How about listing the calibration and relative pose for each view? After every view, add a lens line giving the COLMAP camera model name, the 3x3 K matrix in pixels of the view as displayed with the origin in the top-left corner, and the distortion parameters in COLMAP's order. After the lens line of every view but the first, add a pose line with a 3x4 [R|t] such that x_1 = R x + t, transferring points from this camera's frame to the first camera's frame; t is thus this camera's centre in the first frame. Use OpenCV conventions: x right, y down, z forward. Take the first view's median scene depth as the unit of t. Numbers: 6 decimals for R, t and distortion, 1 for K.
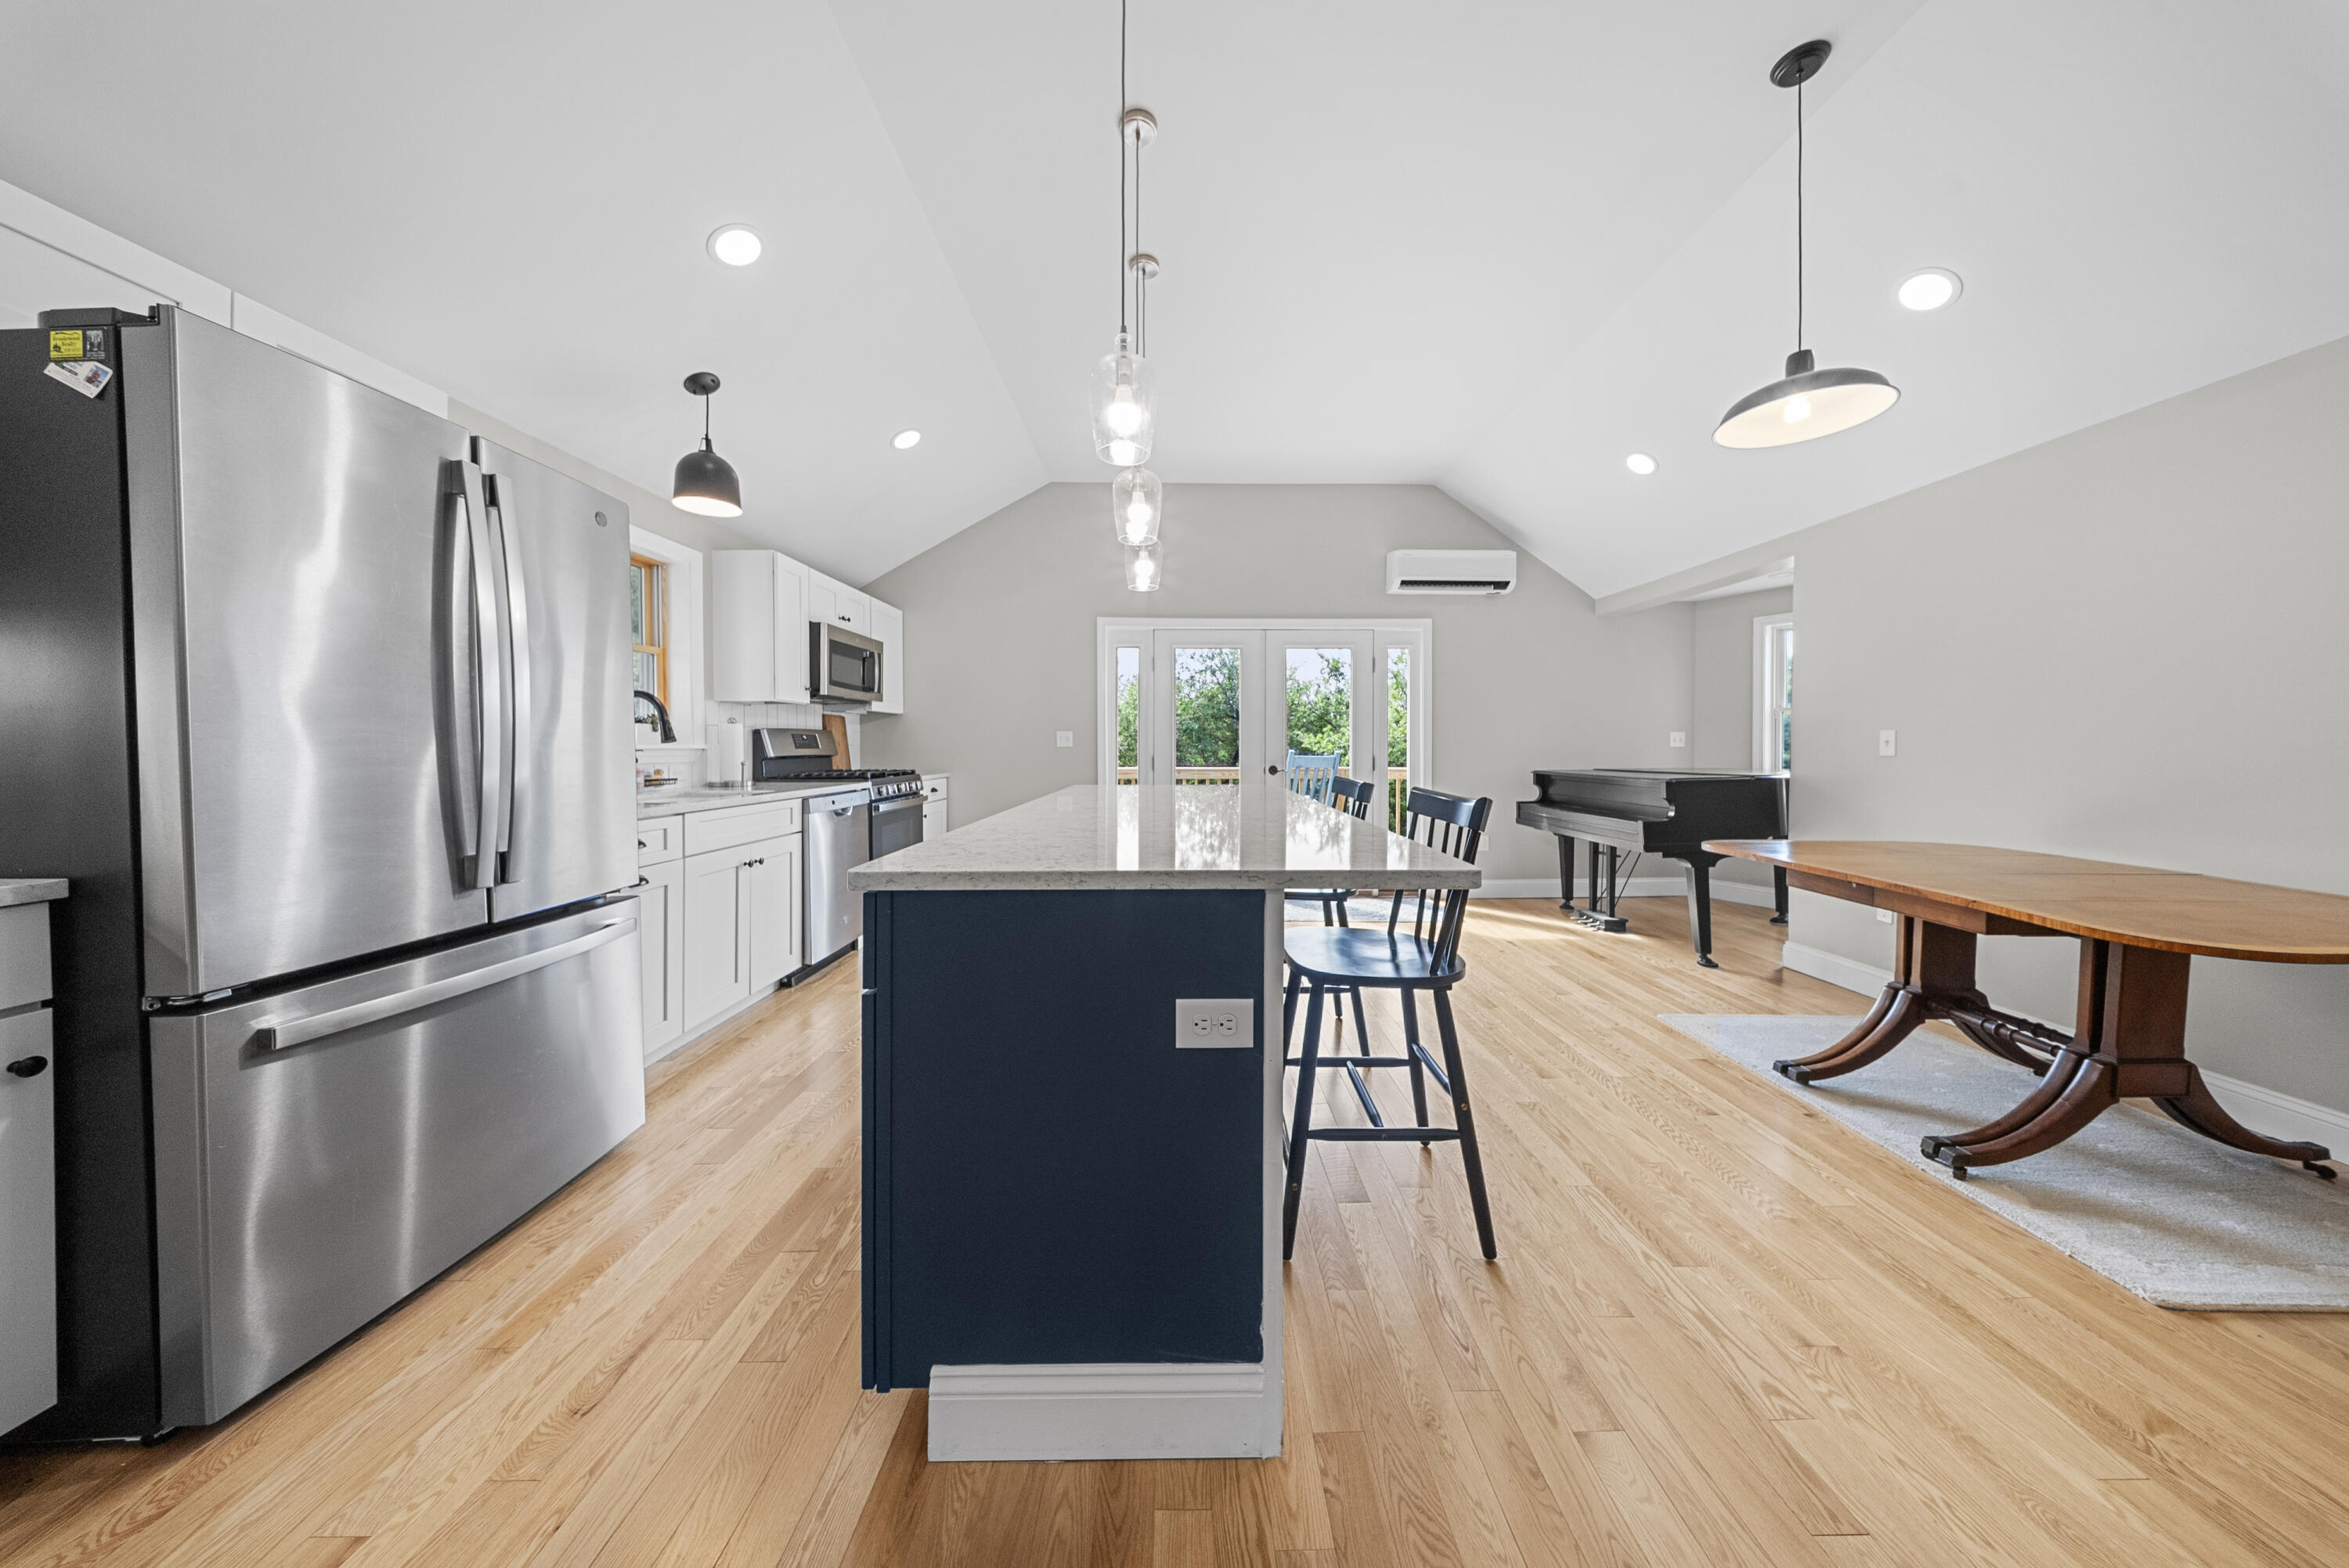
lens RADIAL K [[701.7, 0, 1206.1], [0, 701.7, 753.1], [0, 0, 1]] dist [-0.003205, -0.000737]
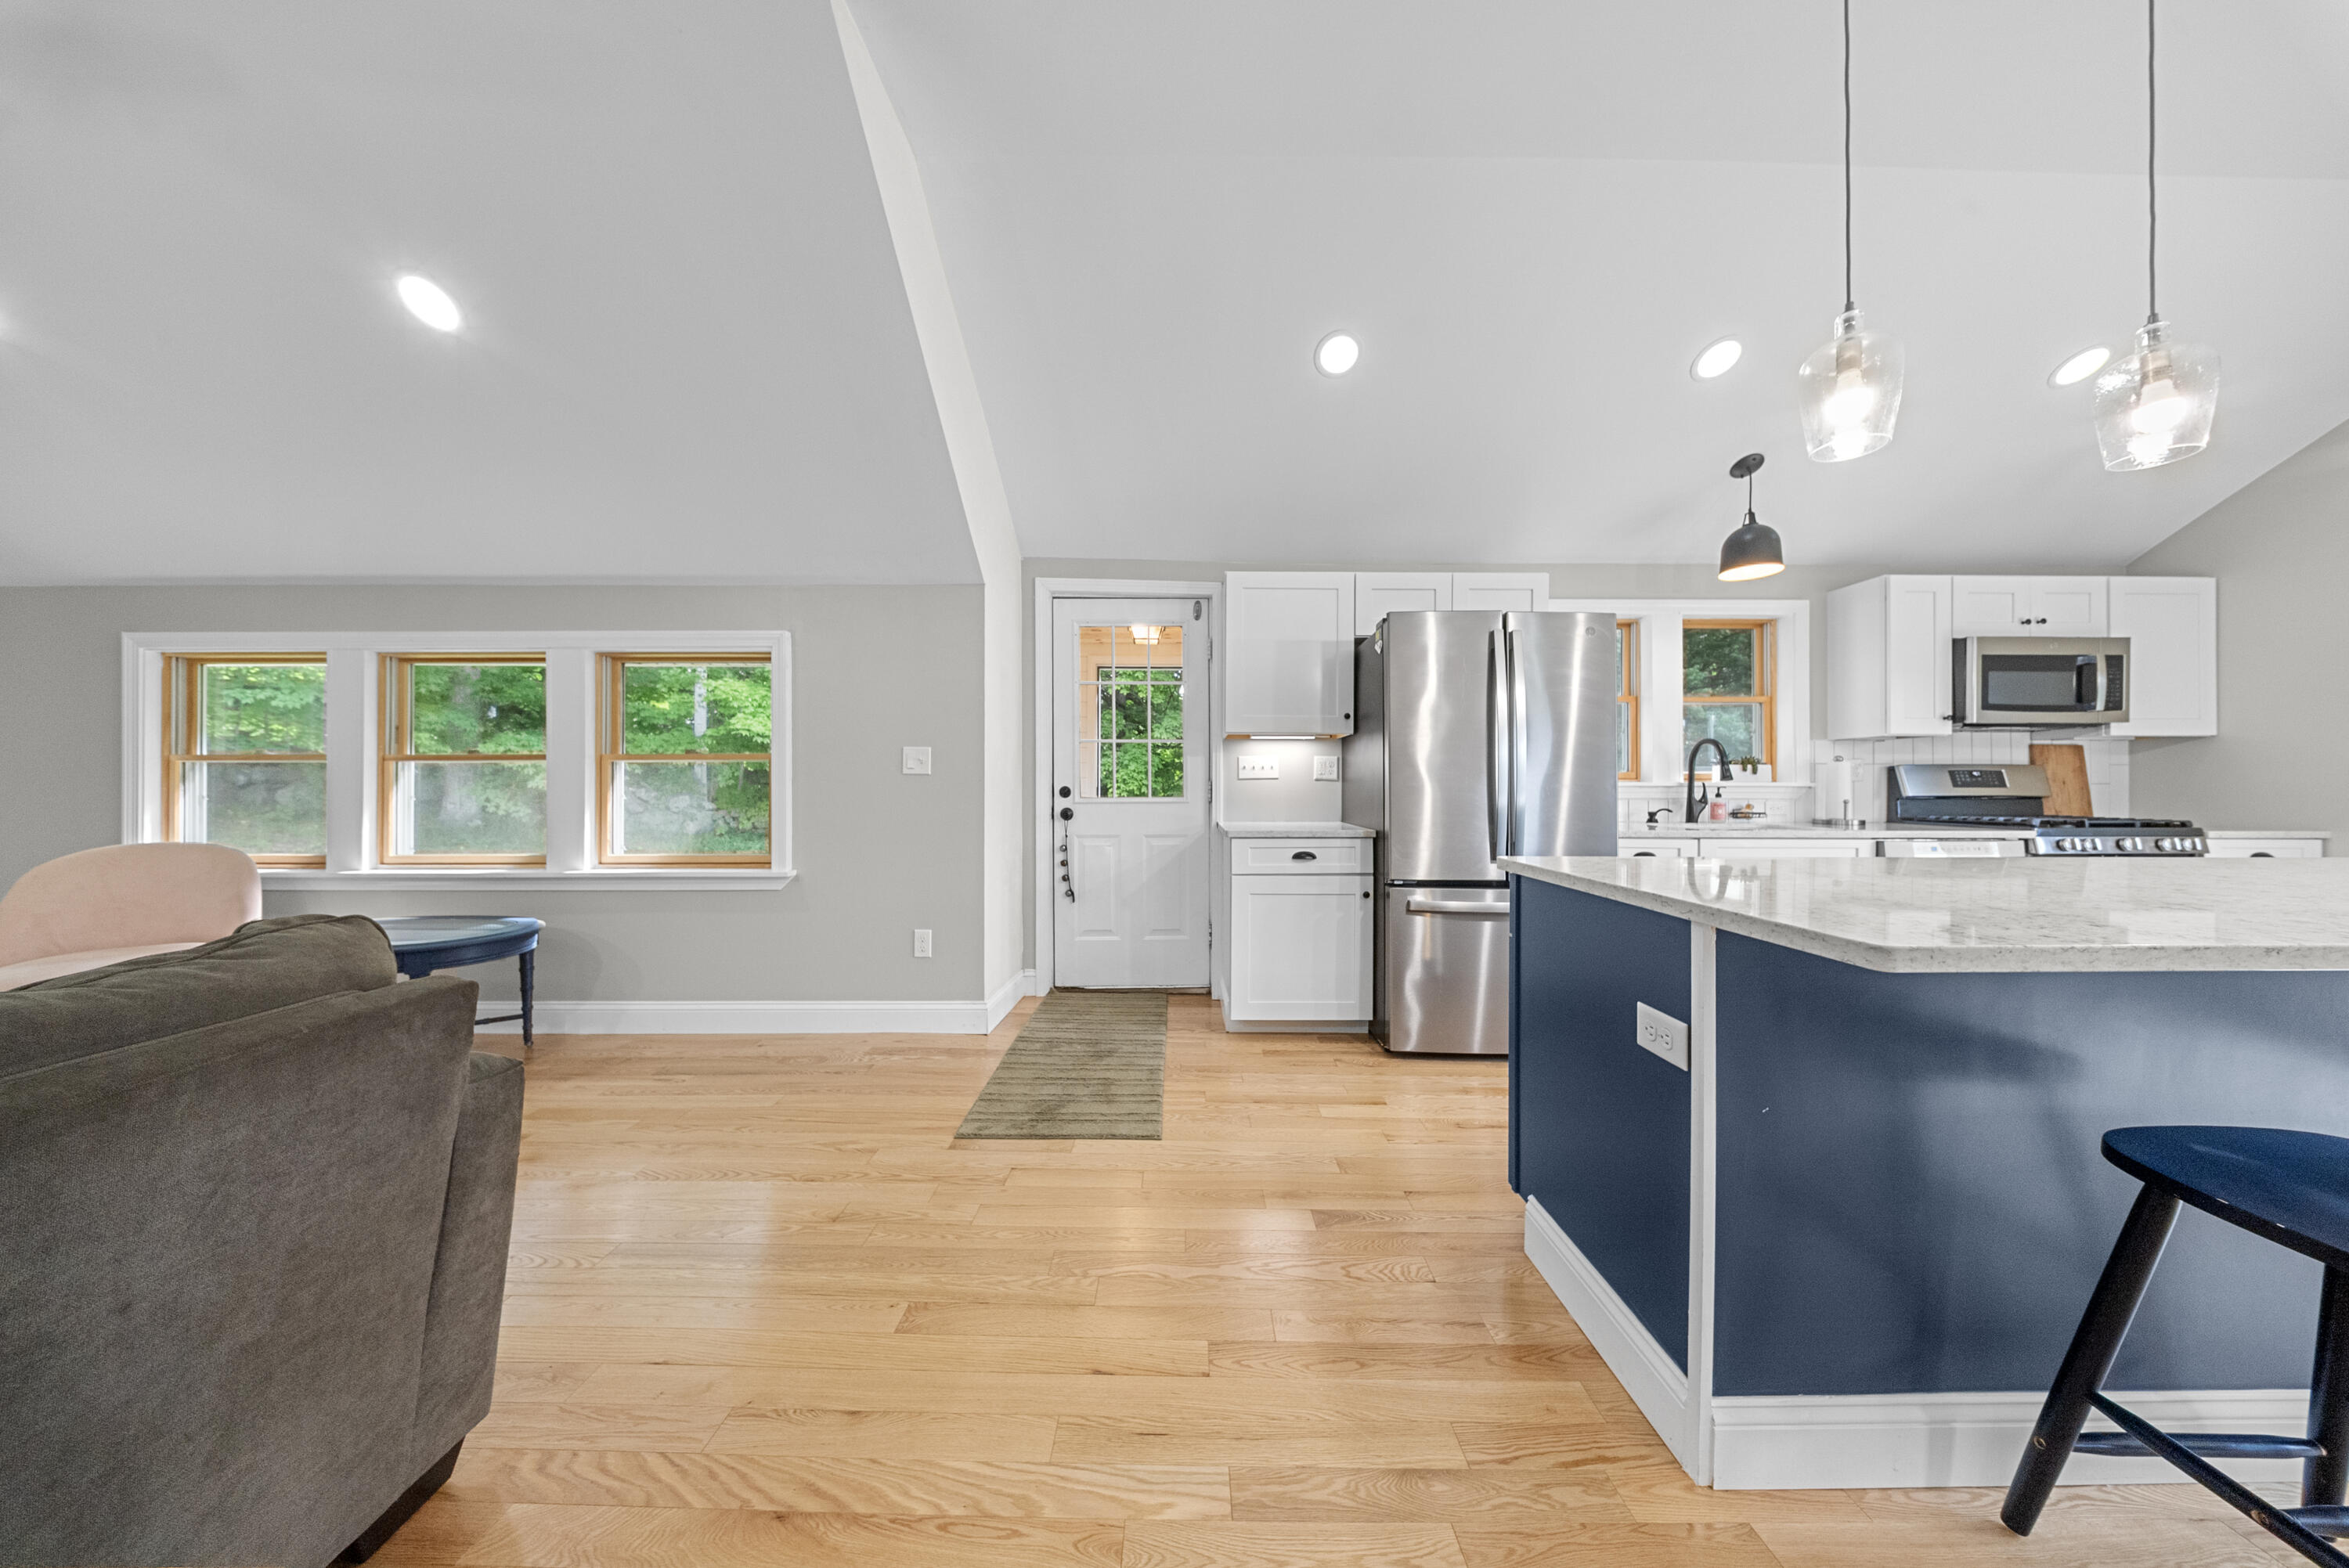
lens RADIAL K [[701.7, 0, 1172.3], [0, 701.7, 788.0], [0, 0, 1]] dist [-0.003205, -0.000737]
pose [[-0.030187, 0.008206, -0.999511, 0.549116], [-0.013170, 0.999876, 0.008607, 0.000015], [0.999457, 0.013423, -0.030076, 0.126630]]
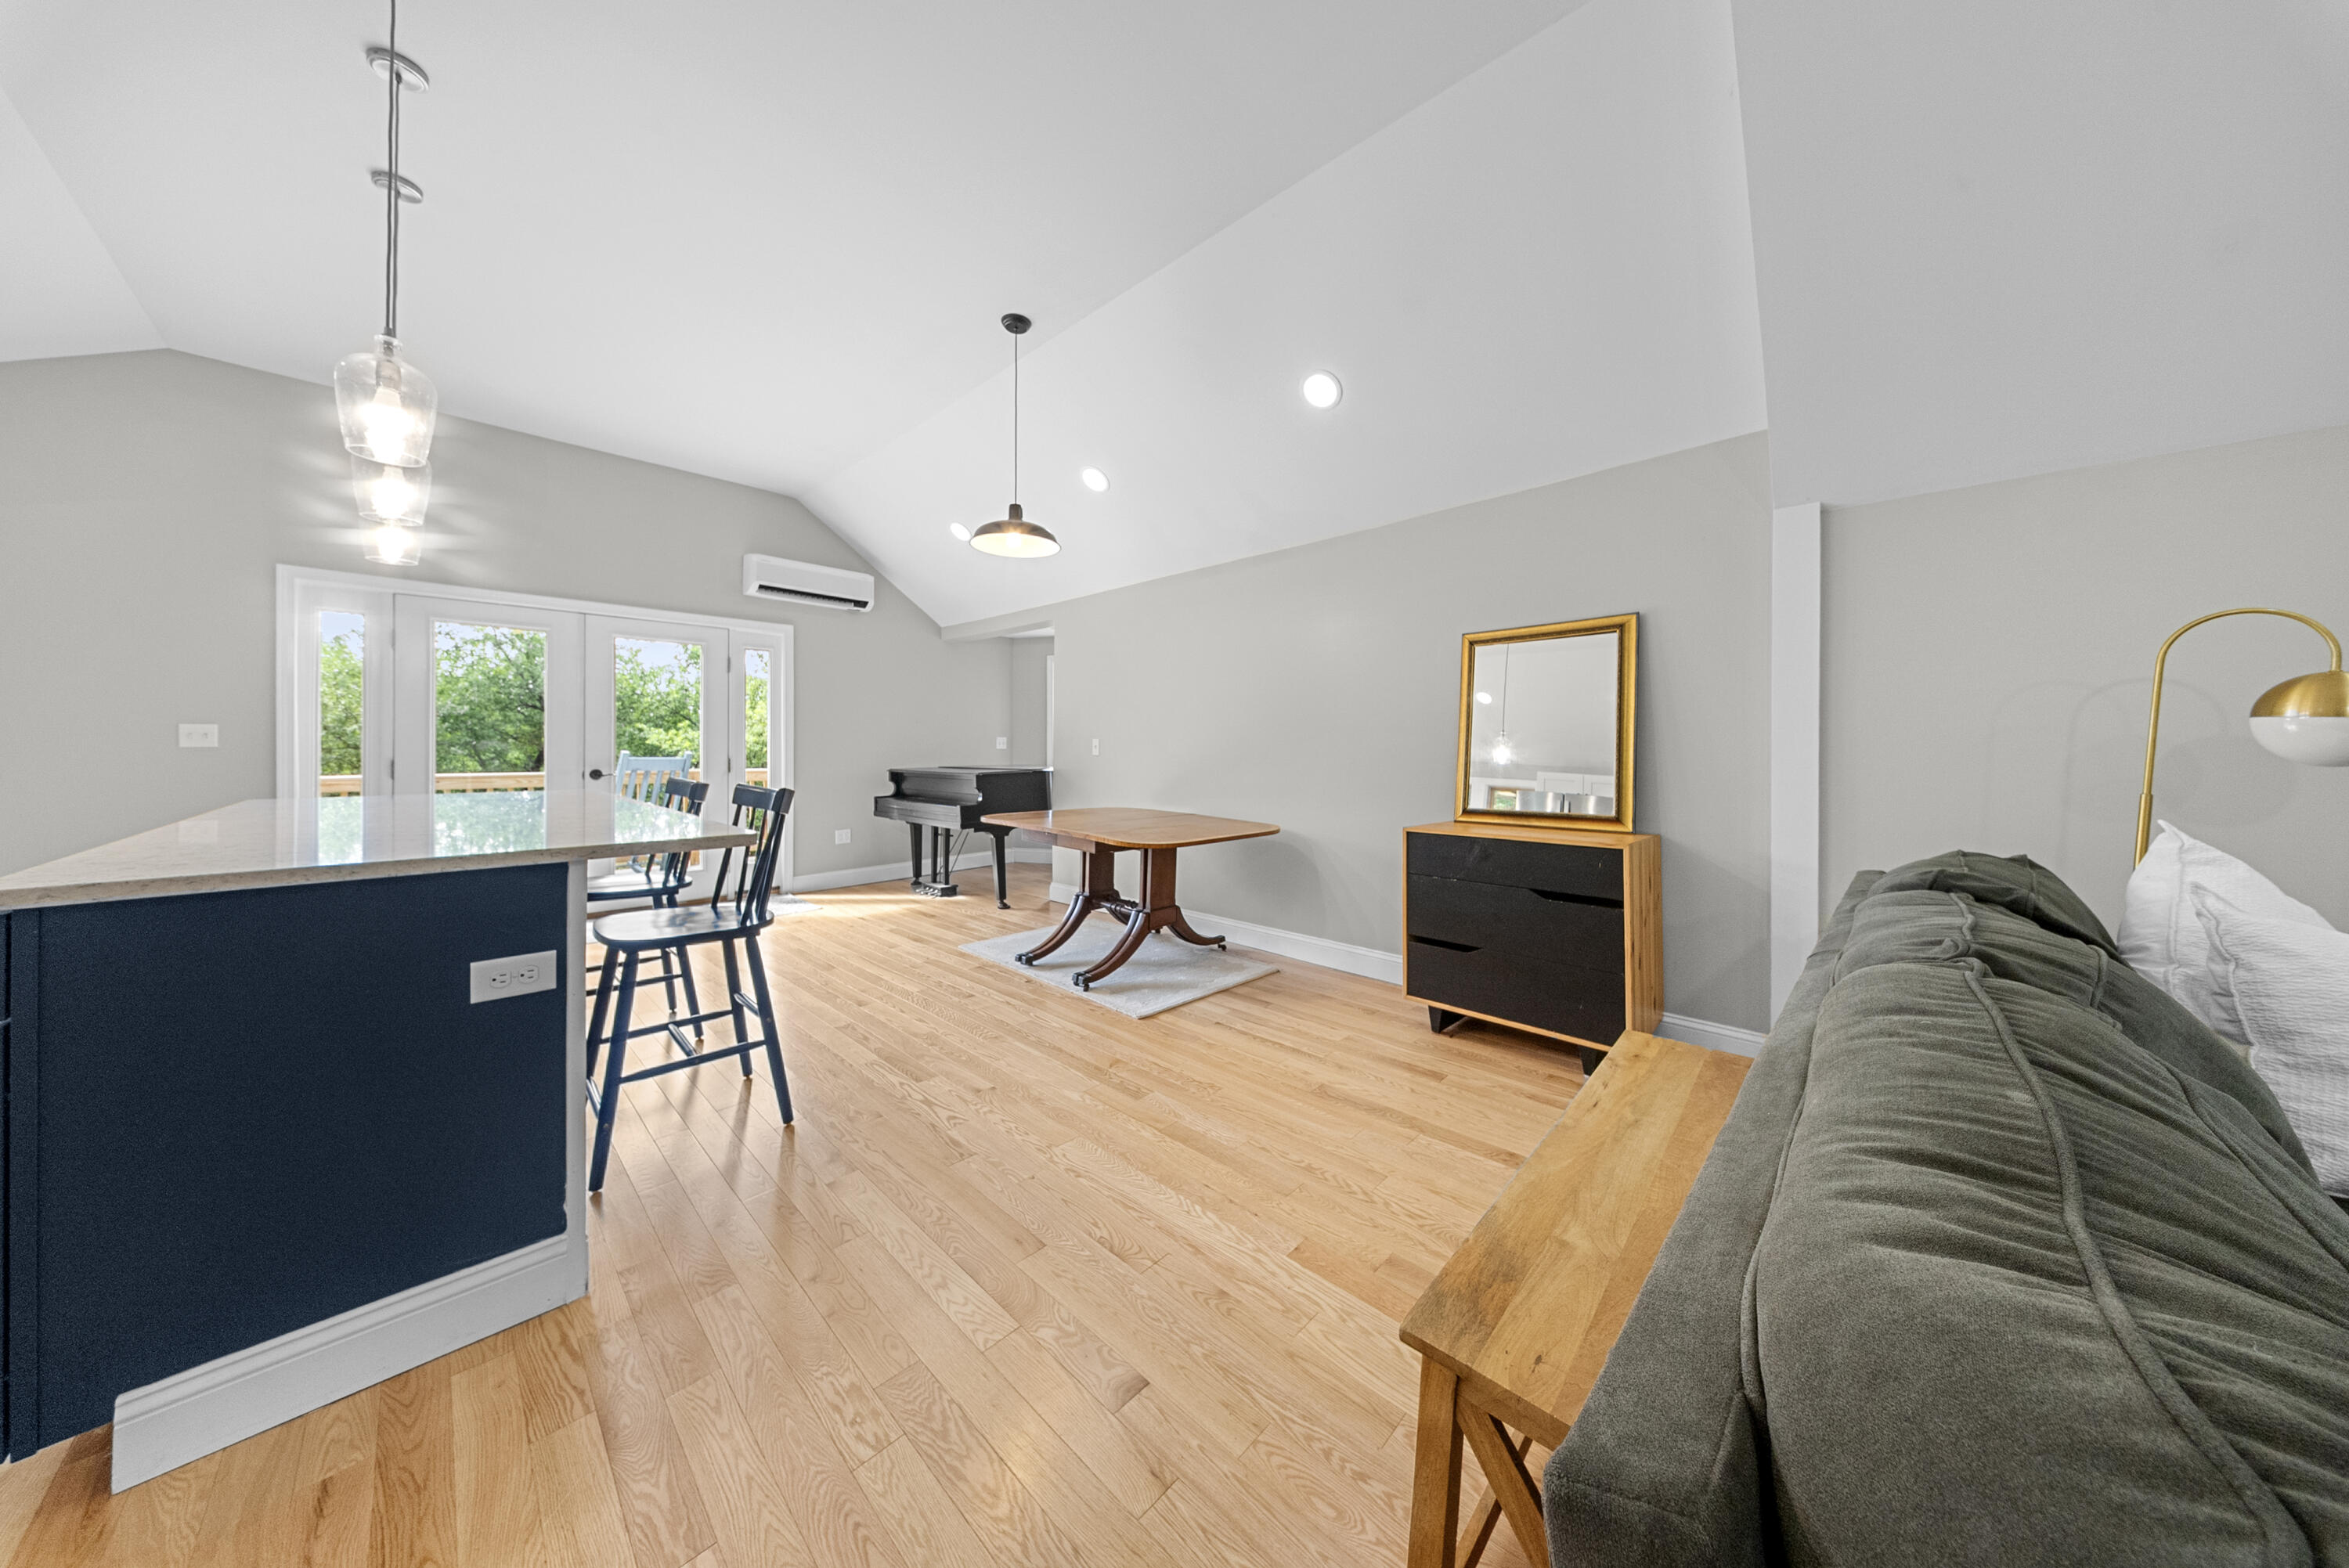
lens RADIAL K [[701.7, 0, 1188.9], [0, 701.7, 748.2], [0, 0, 1]] dist [-0.003205, -0.000737]
pose [[0.703136, 0.002362, 0.711051, -0.014454], [0.001943, 0.999984, -0.005243, -0.004509], [-0.711052, 0.005068, 0.703121, -0.355227]]
